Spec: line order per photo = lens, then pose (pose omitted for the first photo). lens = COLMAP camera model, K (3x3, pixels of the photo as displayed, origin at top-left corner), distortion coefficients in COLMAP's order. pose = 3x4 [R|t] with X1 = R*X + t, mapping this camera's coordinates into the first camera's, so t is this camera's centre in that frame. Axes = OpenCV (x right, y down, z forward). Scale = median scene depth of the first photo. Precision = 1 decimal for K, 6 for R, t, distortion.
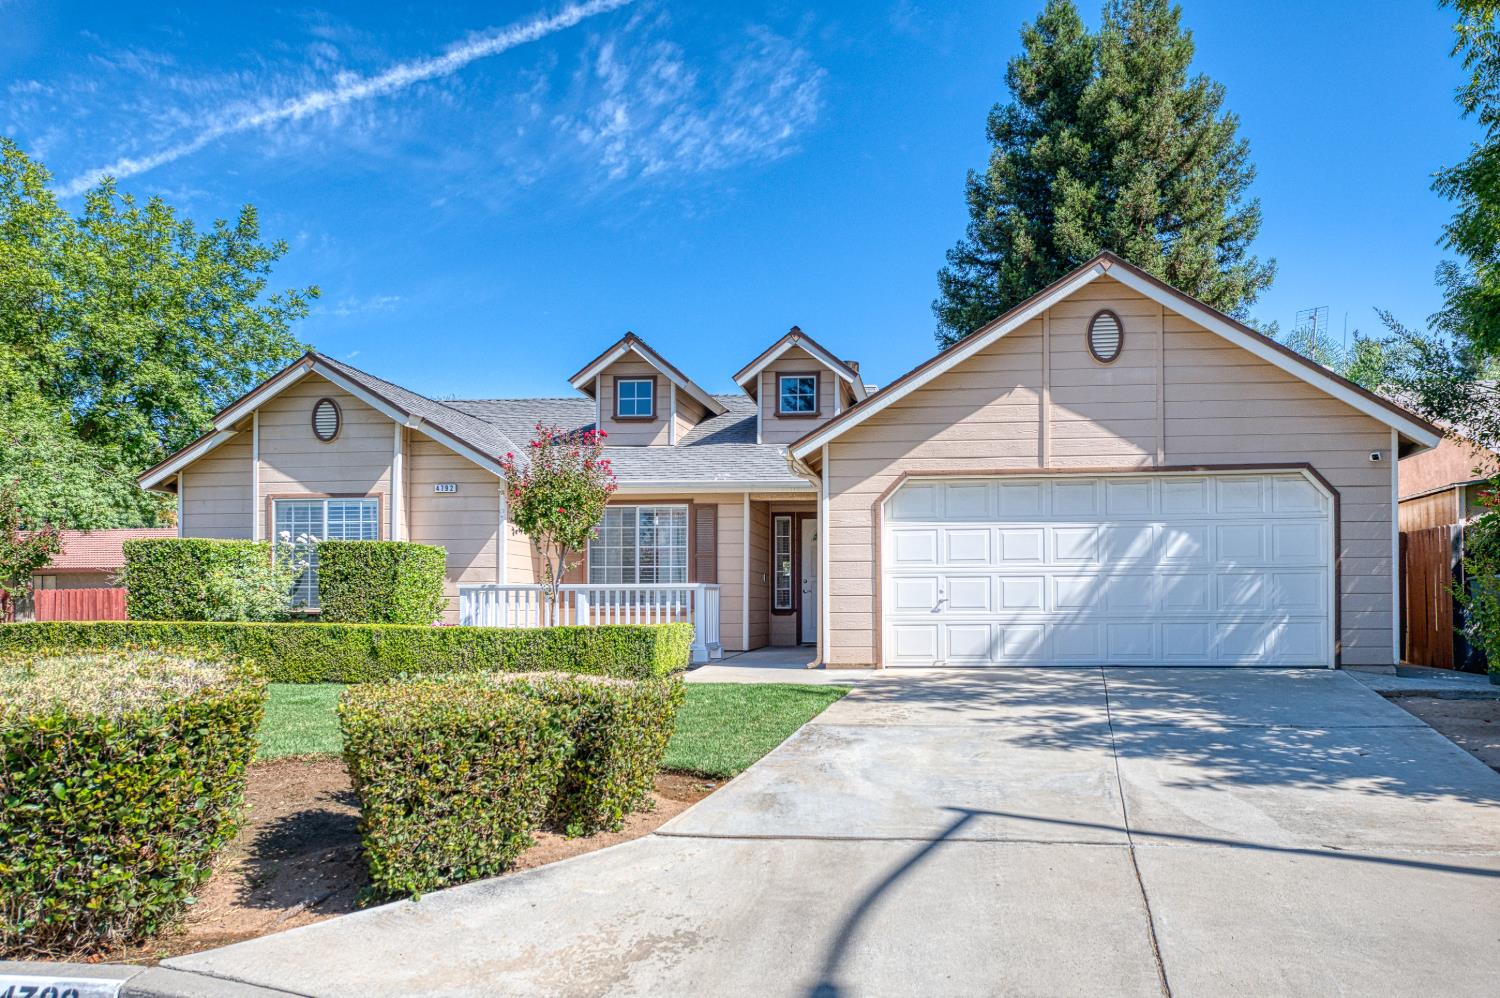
lens RADIAL K [[837.0, 0, 971.7], [0, 837.0, 590.9], [0, 0, 1]] dist [-0.001901, 0.001366]
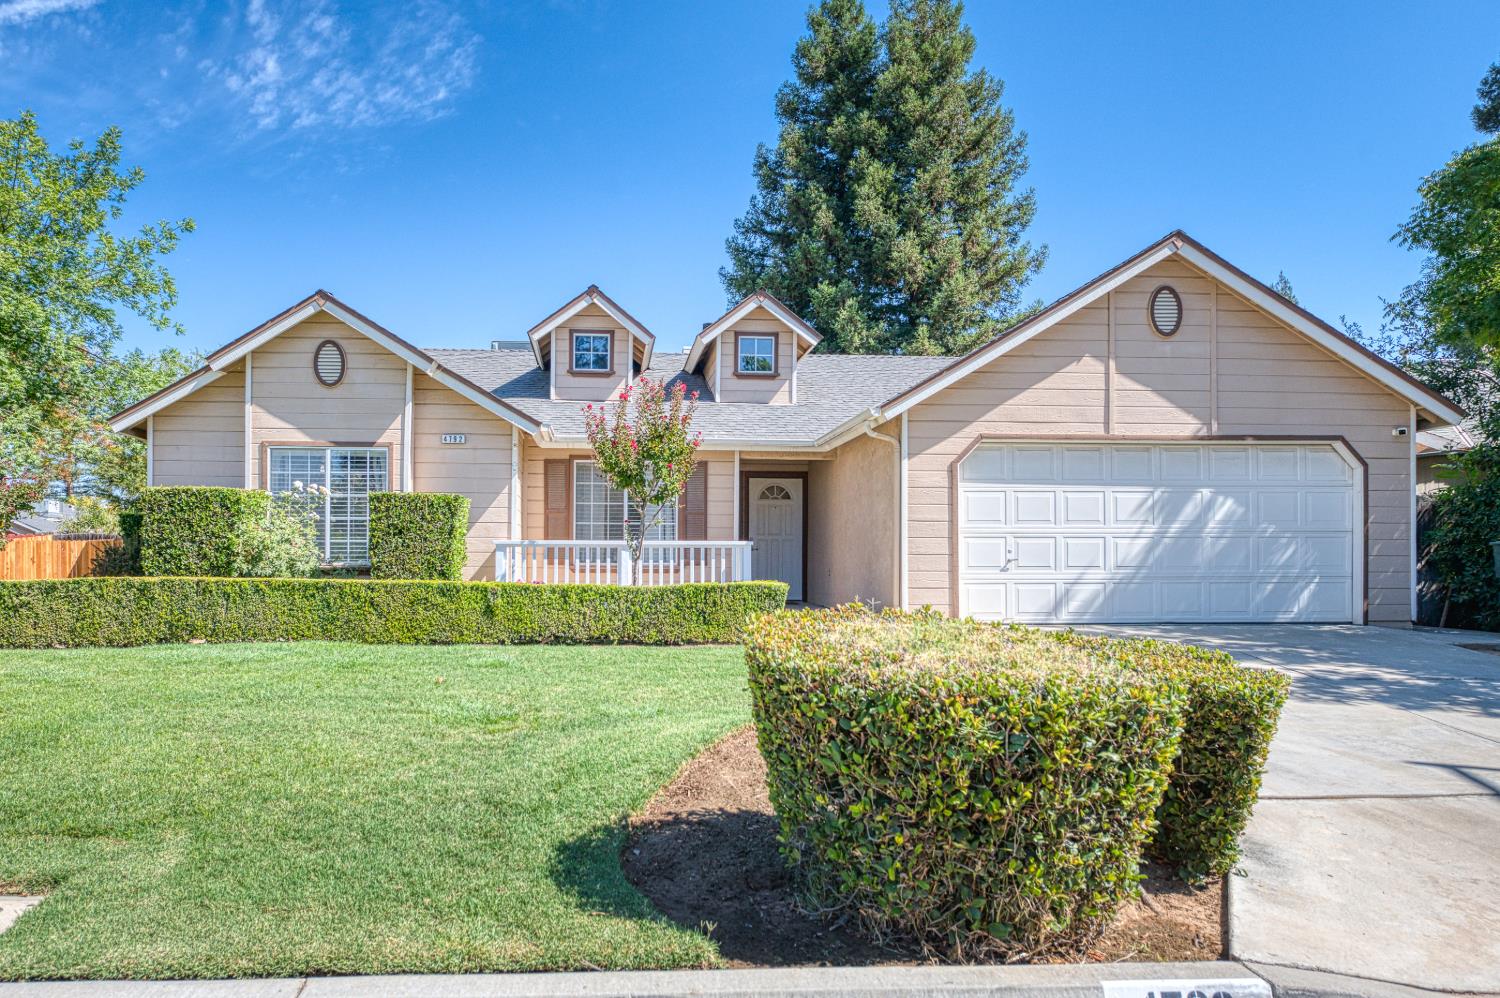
lens RADIAL K [[800.2, 0, 745.3], [0, 800.2, 549.6], [0, 0, 1]] dist [-0.000325, 0.000773]
pose [[0.992566, 0.007842, 0.121456, -0.480208], [-0.007987, 0.999968, 0.000708, 0.000653], [-0.121446, -0.001673, 0.992597, 0.058421]]
